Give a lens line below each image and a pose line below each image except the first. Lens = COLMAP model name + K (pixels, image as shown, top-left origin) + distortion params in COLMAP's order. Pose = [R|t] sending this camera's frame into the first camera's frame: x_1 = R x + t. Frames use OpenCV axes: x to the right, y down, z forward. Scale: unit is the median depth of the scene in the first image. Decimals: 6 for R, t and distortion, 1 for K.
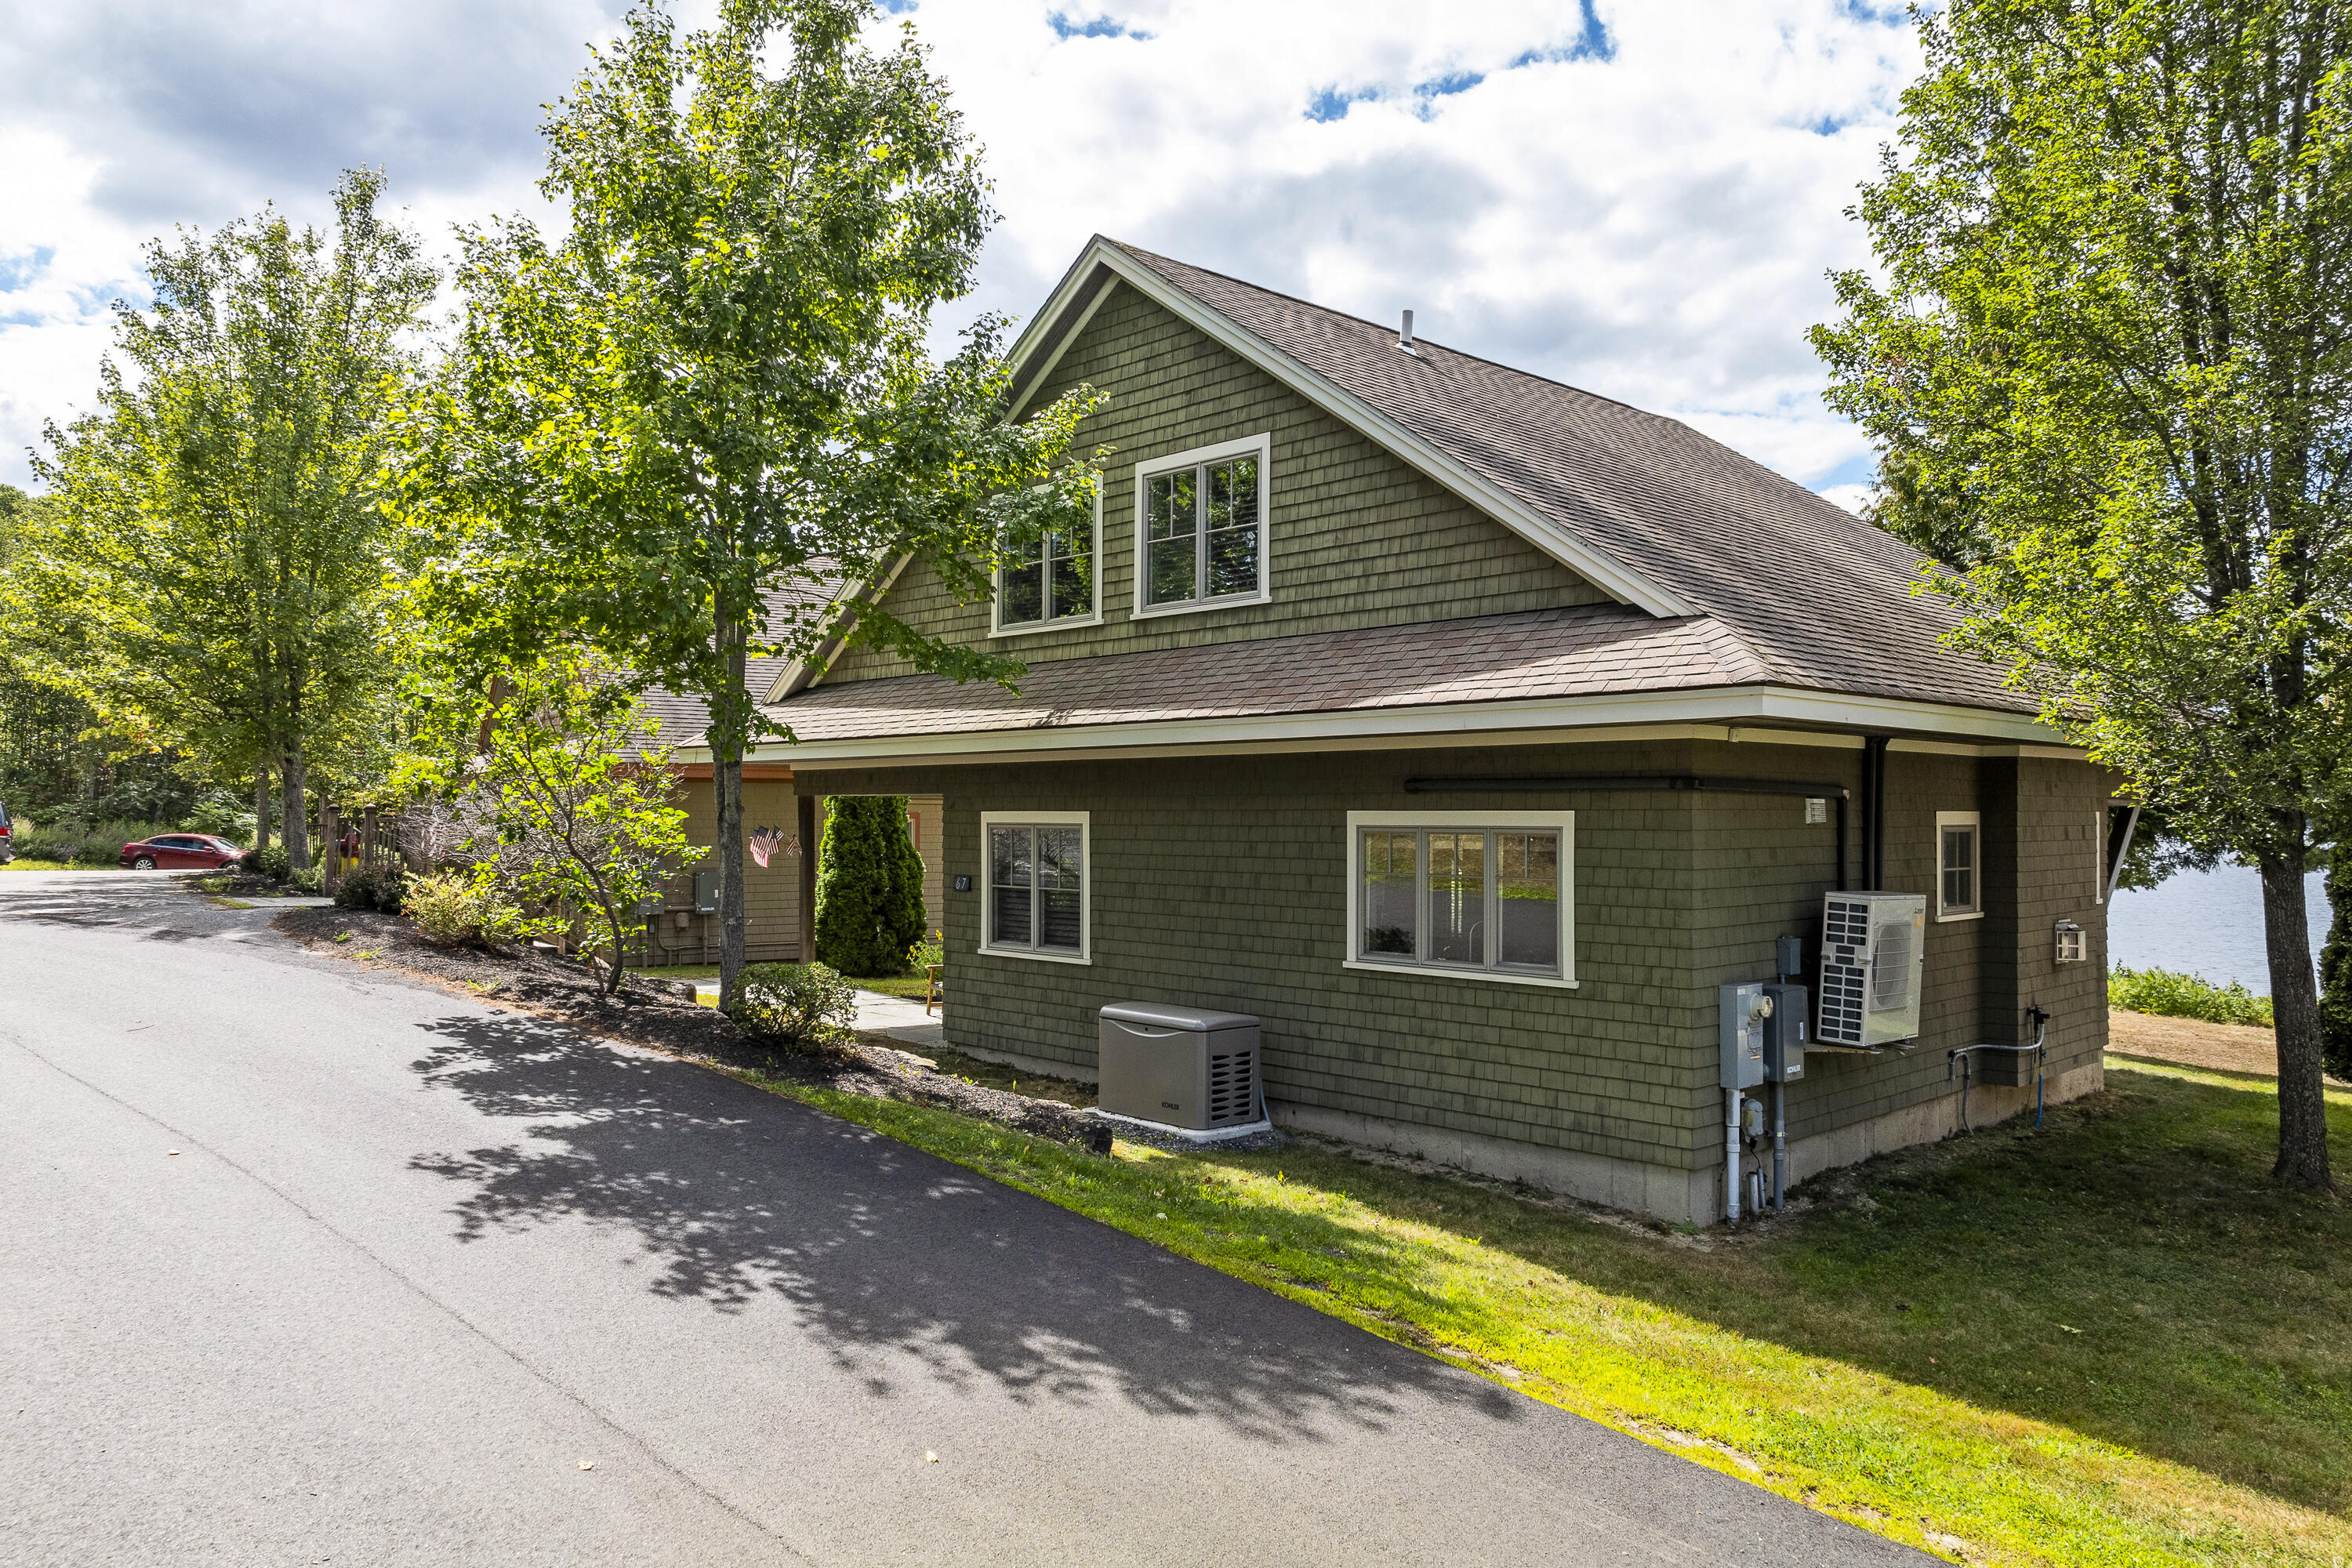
lens RADIAL K [[1673.3, 0, 1176.1], [0, 1673.3, 775.1], [0, 0, 1]] dist [-0.007634, -0.002754]
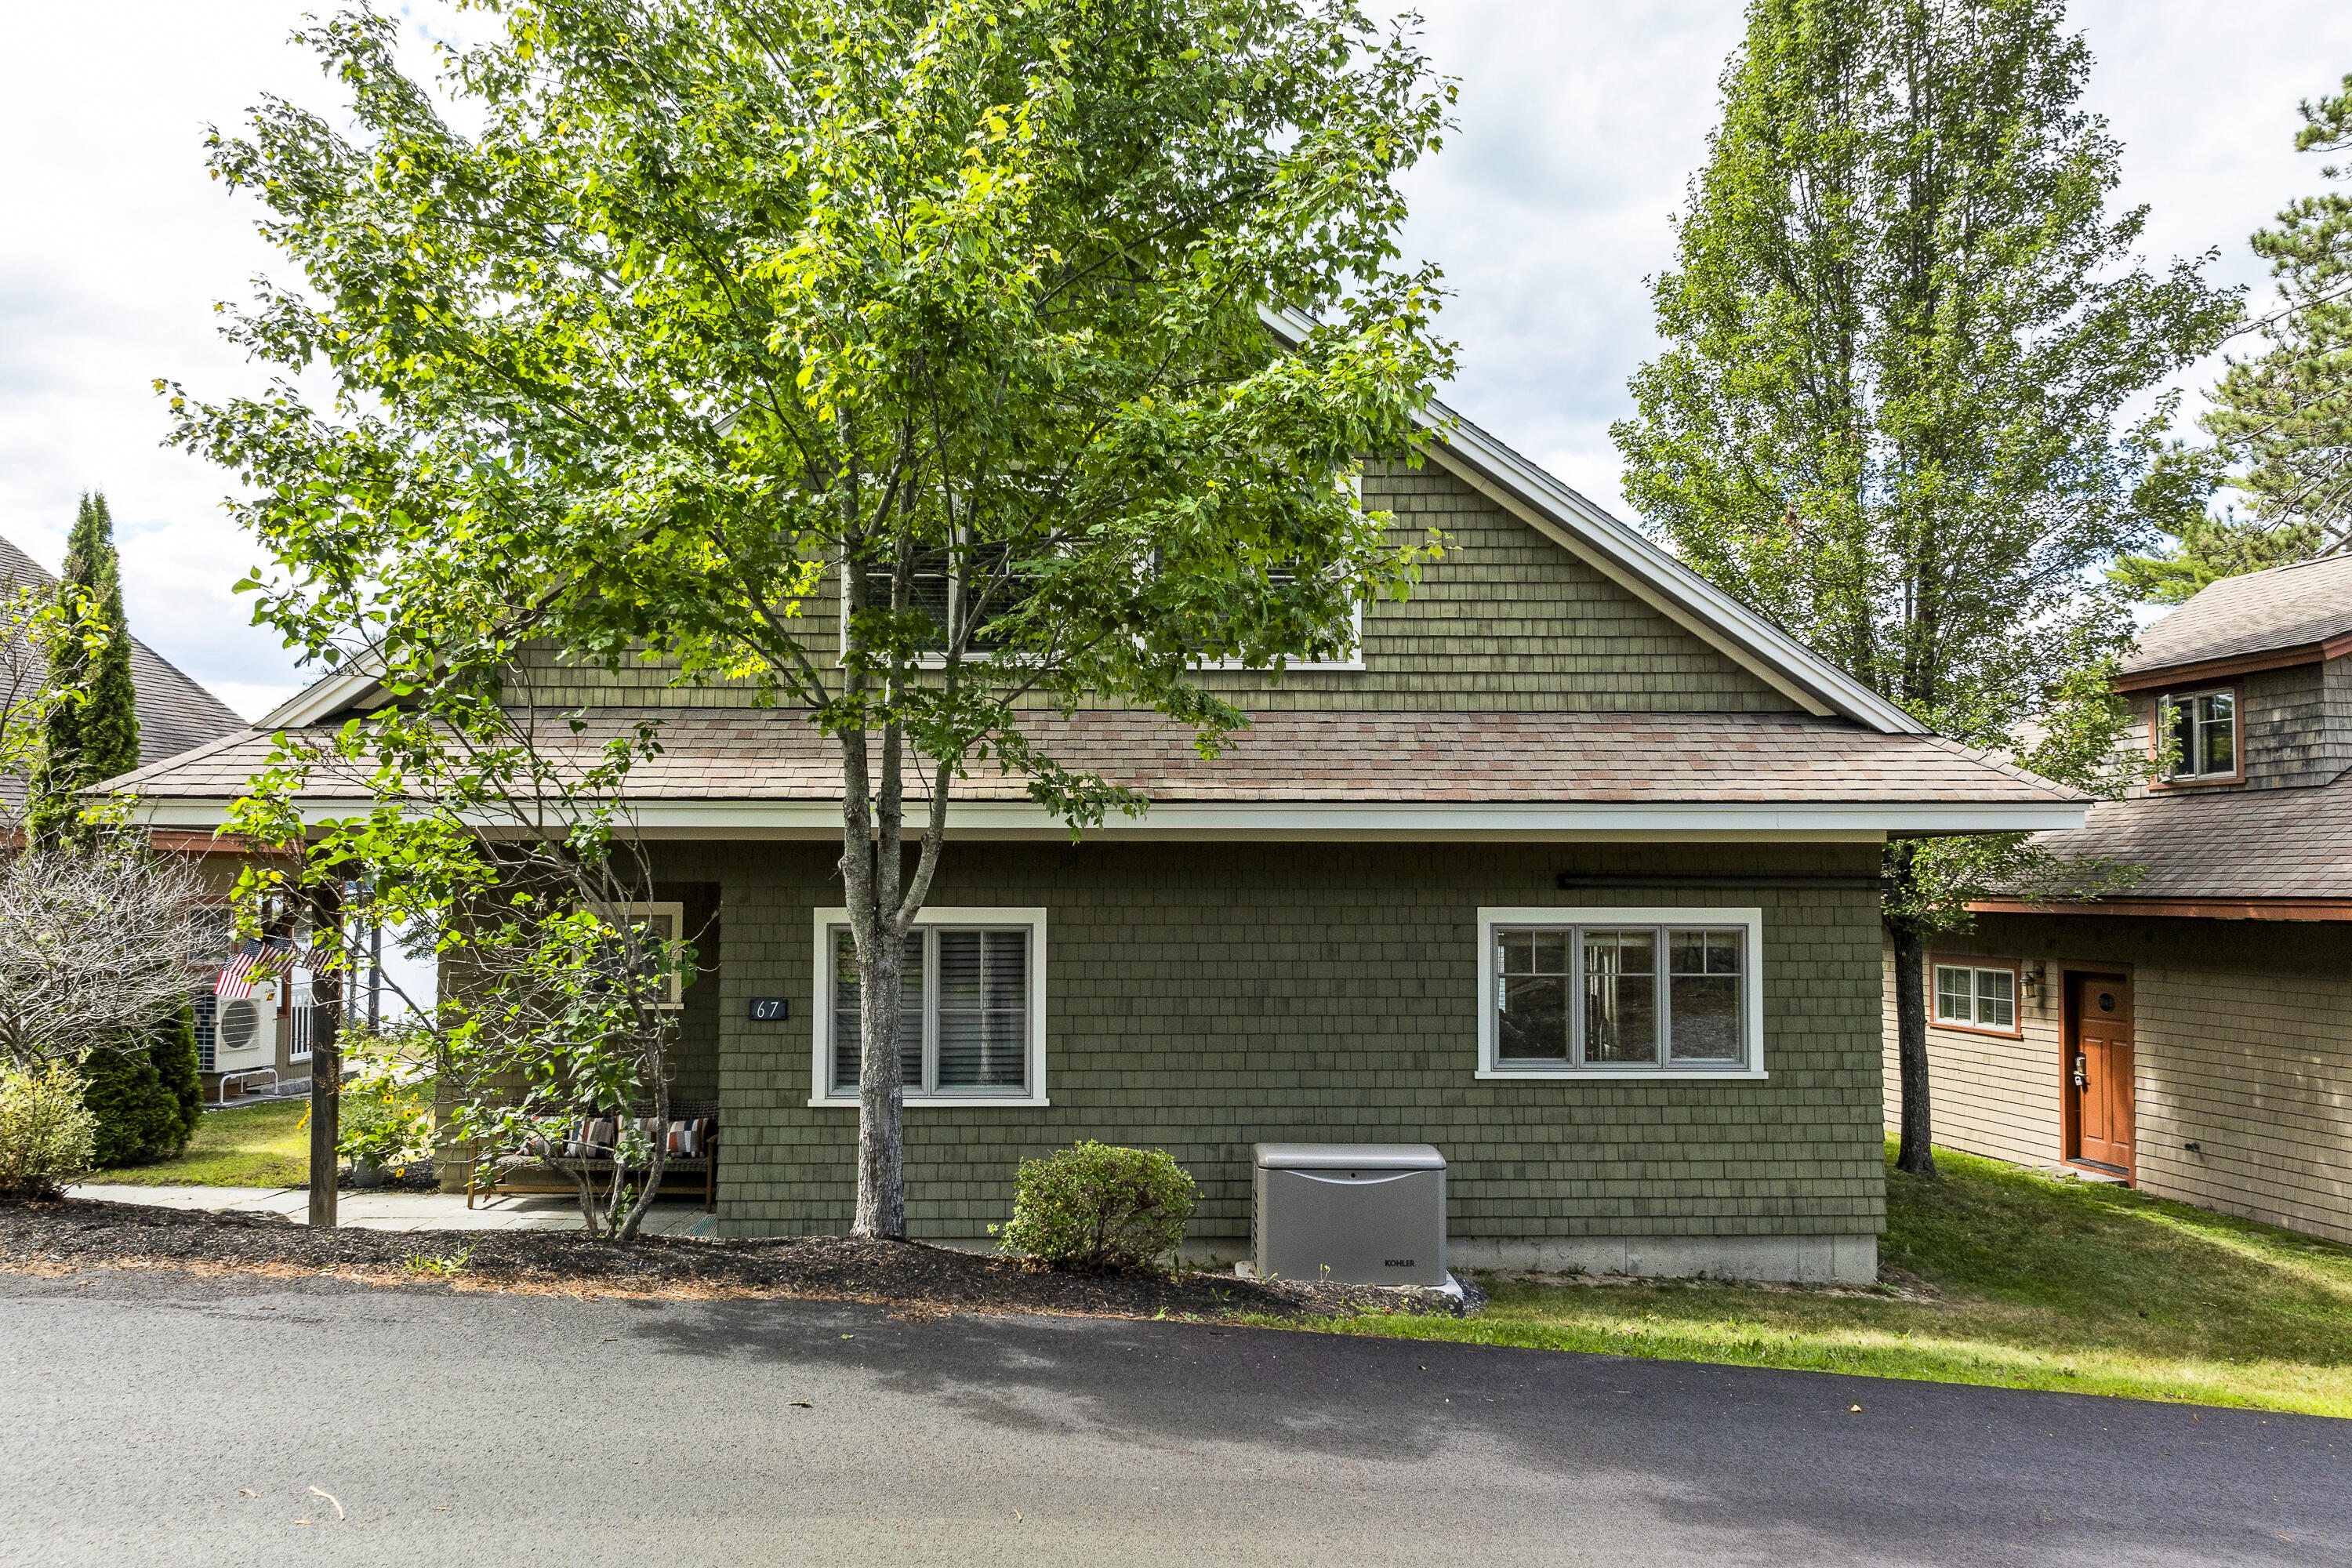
lens RADIAL K [[1673.3, 0, 1176.0], [0, 1673.3, 802.1], [0, 0, 1]] dist [-0.007634, -0.002754]
pose [[0.662108, 0.036152, 0.748536, -0.712920], [-0.018462, 0.999319, -0.031933, -0.004055], [-0.749181, 0.007324, 0.662325, 0.526701]]
